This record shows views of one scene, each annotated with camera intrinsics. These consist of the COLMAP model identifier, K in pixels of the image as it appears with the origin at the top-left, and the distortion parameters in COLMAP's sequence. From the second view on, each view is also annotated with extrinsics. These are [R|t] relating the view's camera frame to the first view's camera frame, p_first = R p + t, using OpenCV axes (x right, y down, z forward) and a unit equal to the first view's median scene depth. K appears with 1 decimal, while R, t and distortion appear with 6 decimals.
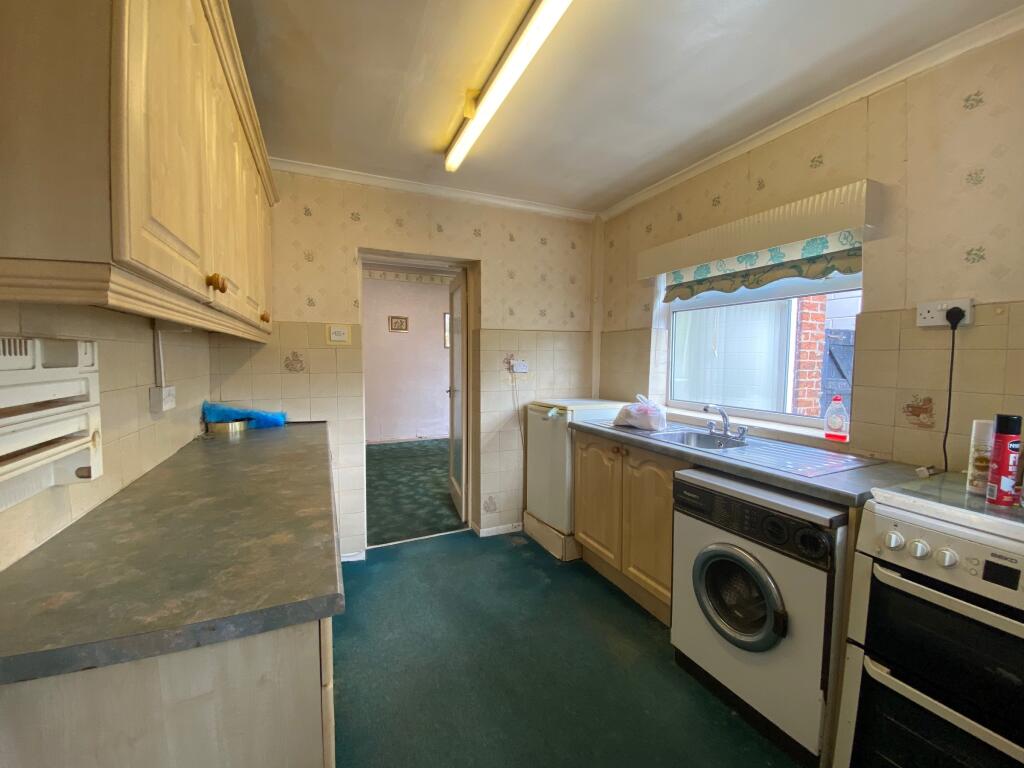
lens RADIAL K [[431.2, 0, 512.0], [0, 431.2, 384.0], [0, 0, 1]] dist [0.060561, -0.038686]
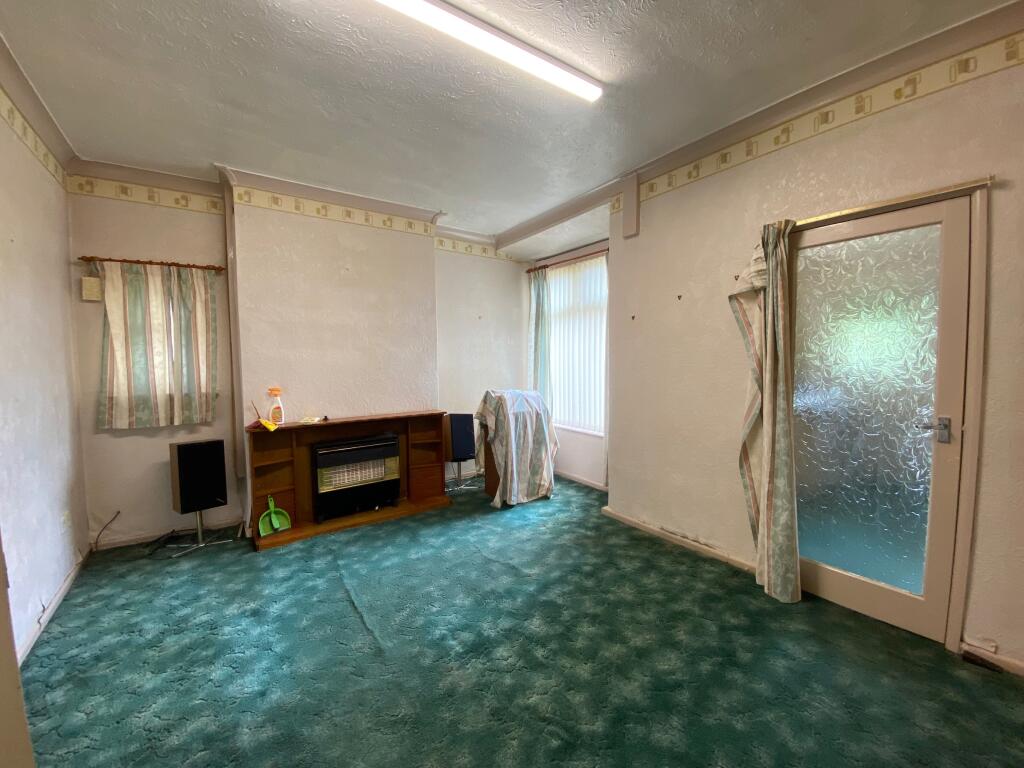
lens RADIAL K [[431.2, 0, 512.0], [0, 431.2, 384.0], [0, 0, 1]] dist [0.060561, -0.038686]
pose [[-0.207446, -0.066890, 0.975957, -0.500230], [0.065291, 0.994488, 0.082038, -0.074143], [-0.976065, 0.080739, -0.201935, 1.080000]]
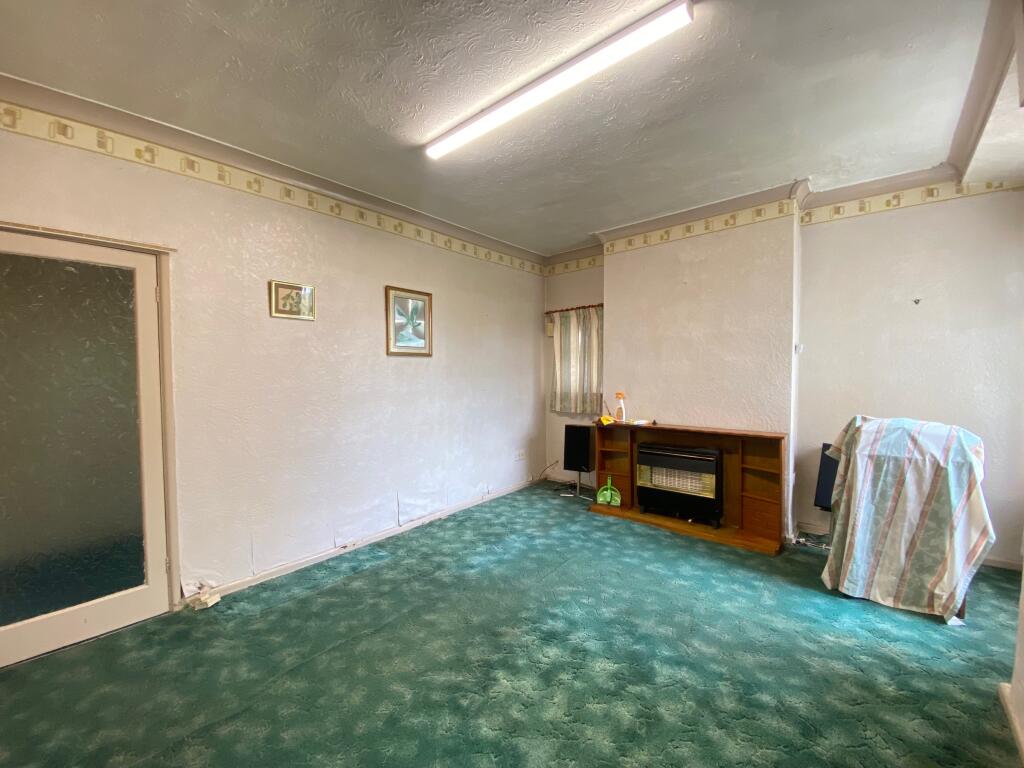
lens RADIAL K [[431.2, 0, 512.0], [0, 431.2, 384.0], [0, 0, 1]] dist [0.060561, -0.038686]
pose [[0.901481, -0.029472, 0.431815, -0.331982], [0.042356, 0.998897, -0.020250, -0.046701], [-0.430742, 0.036545, 0.901735, 0.659081]]
